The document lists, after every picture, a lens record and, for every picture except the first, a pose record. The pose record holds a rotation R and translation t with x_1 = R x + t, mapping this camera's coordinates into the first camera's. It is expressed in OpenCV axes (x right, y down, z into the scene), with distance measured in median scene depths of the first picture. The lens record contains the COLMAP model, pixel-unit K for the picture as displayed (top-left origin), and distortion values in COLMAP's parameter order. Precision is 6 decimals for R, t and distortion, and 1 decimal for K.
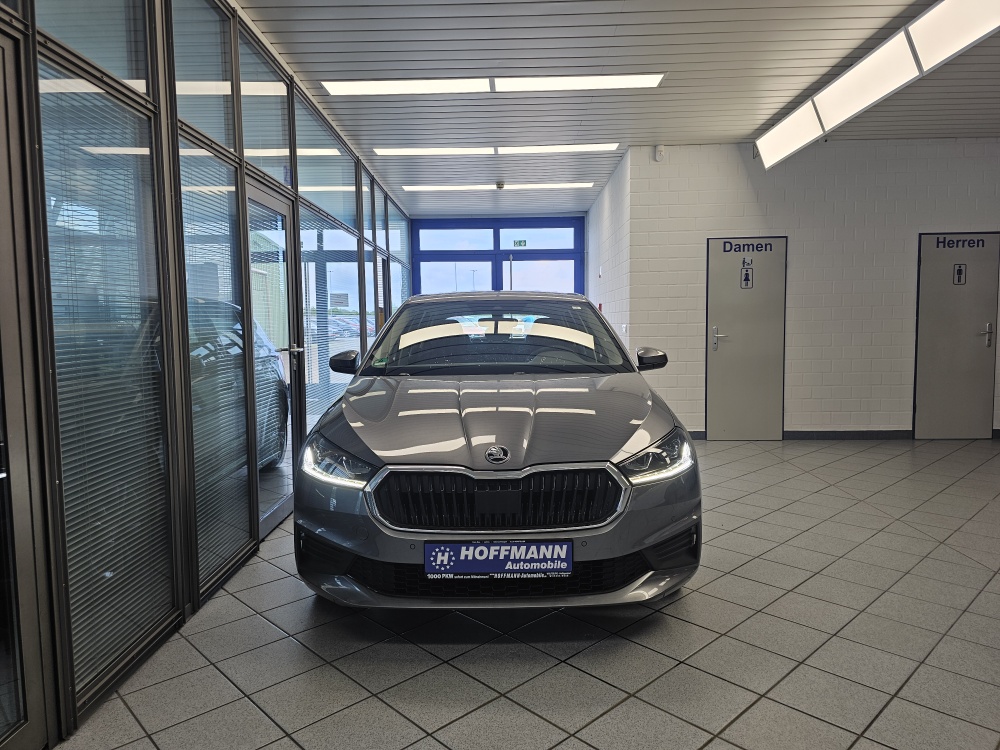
lens RADIAL K [[677.9, 0, 505.5], [0, 677.9, 379.5], [0, 0, 1]] dist [0.061428, -0.055525]
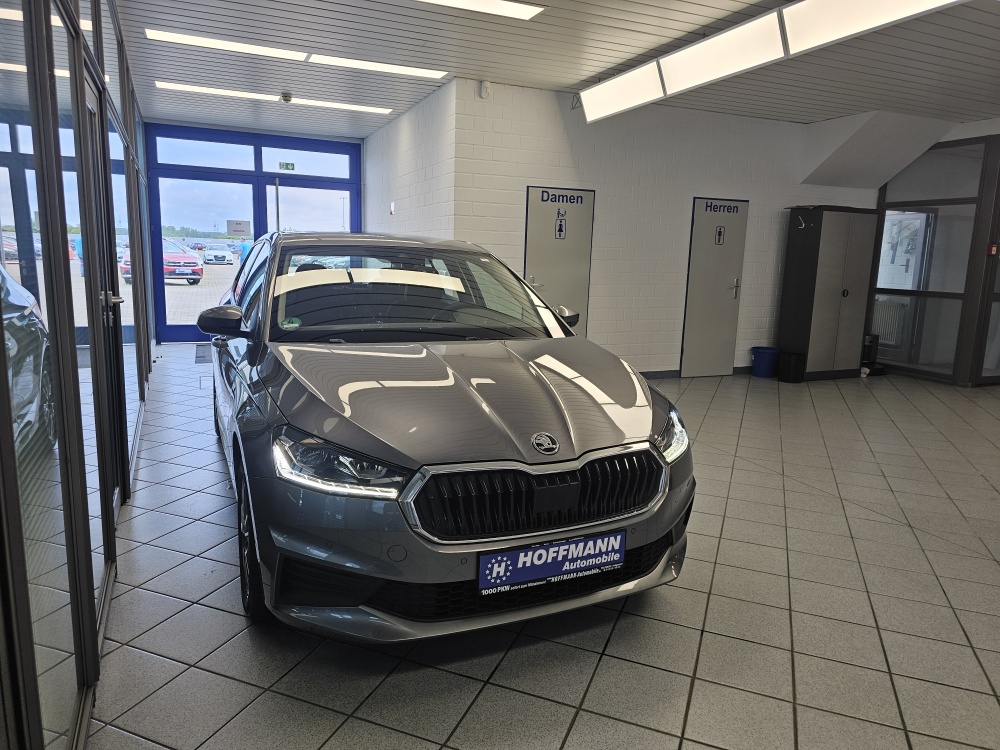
lens RADIAL K [[677.9, 0, 525.5], [0, 677.9, 381.2], [0, 0, 1]] dist [0.061428, -0.055525]
pose [[0.906717, -0.036876, 0.420123, -0.250829], [-0.004211, 0.995329, 0.096454, -0.033850], [-0.421717, -0.089225, 0.902327, 0.142894]]
